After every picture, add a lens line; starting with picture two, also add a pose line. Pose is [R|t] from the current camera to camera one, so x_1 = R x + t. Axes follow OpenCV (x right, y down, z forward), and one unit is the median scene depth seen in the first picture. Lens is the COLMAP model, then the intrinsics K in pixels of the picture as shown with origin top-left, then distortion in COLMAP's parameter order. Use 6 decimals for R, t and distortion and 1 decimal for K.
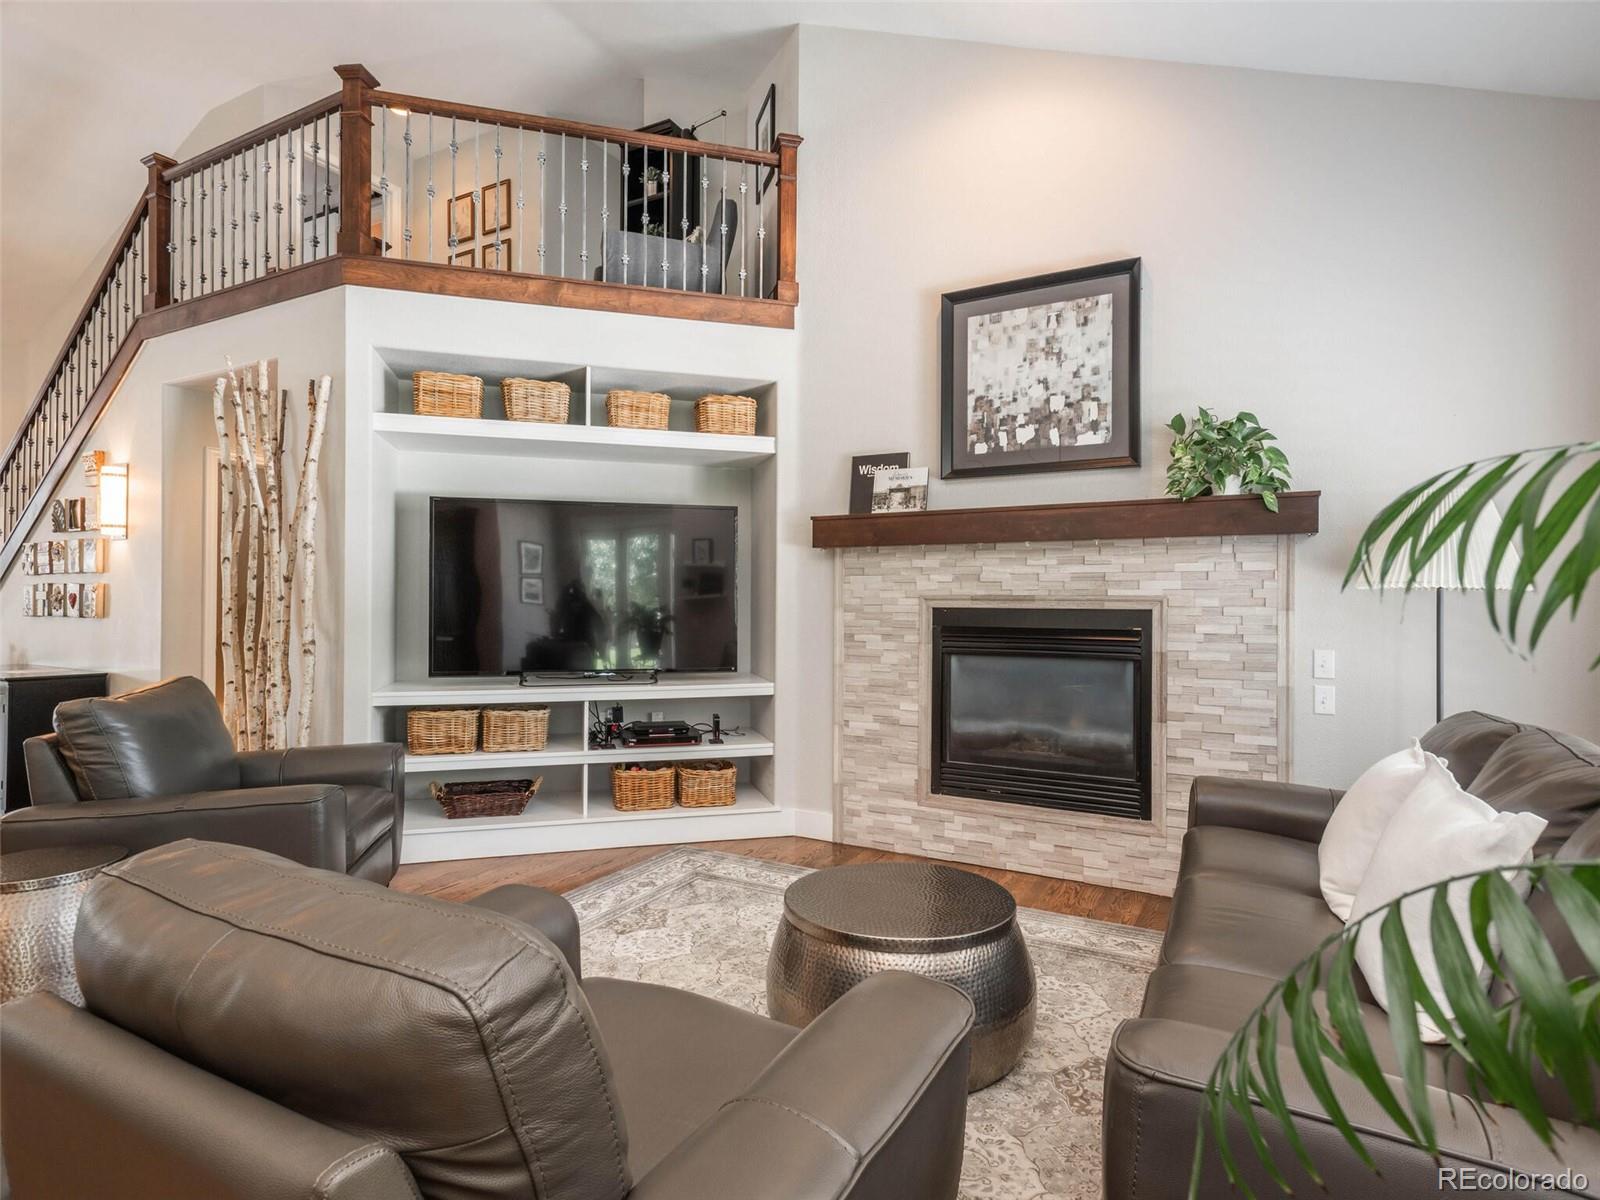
lens RADIAL K [[843.8, 0, 804.8], [0, 843.8, 603.7], [0, 0, 1]] dist [0.022418, -0.001479]
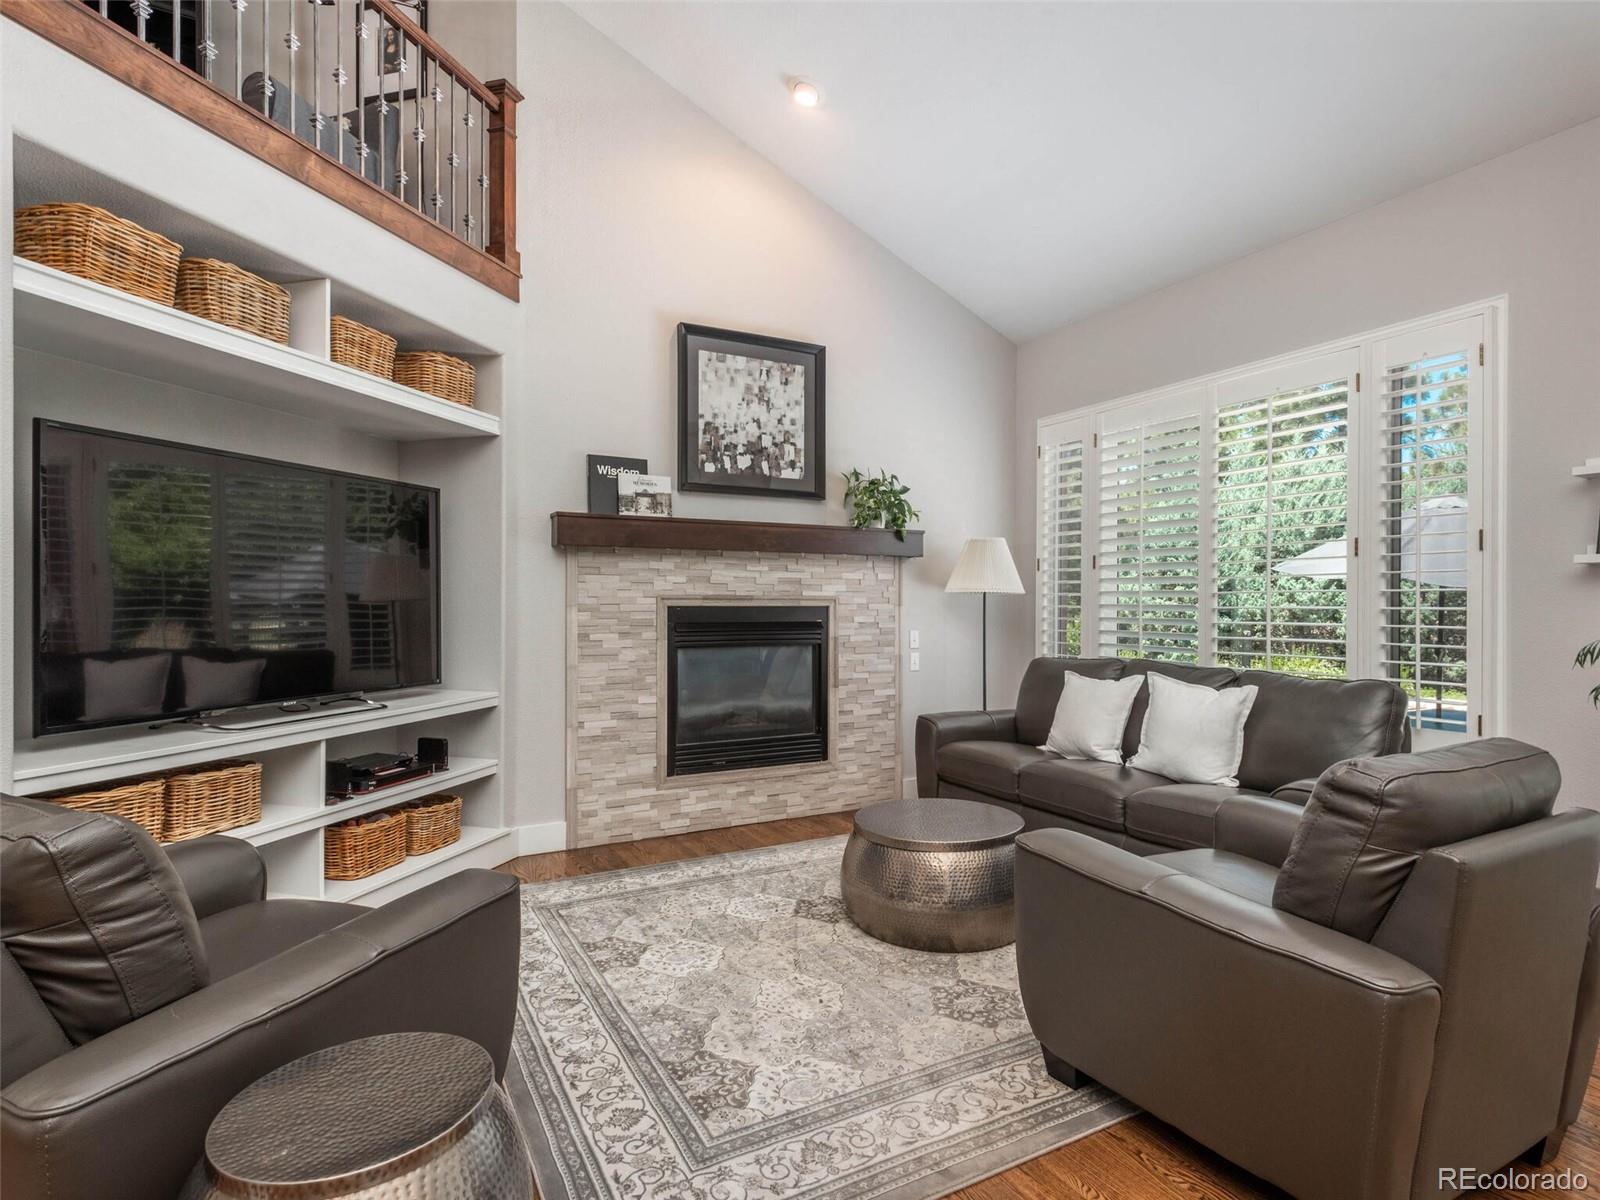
lens RADIAL K [[843.8, 0, 804.8], [0, 843.8, 603.7], [0, 0, 1]] dist [0.022418, -0.001479]
pose [[0.536188, -0.007822, 0.844062, -0.692722], [0.002166, 0.999967, 0.007891, -0.007083], [-0.844096, -0.002402, 0.536187, 0.274156]]
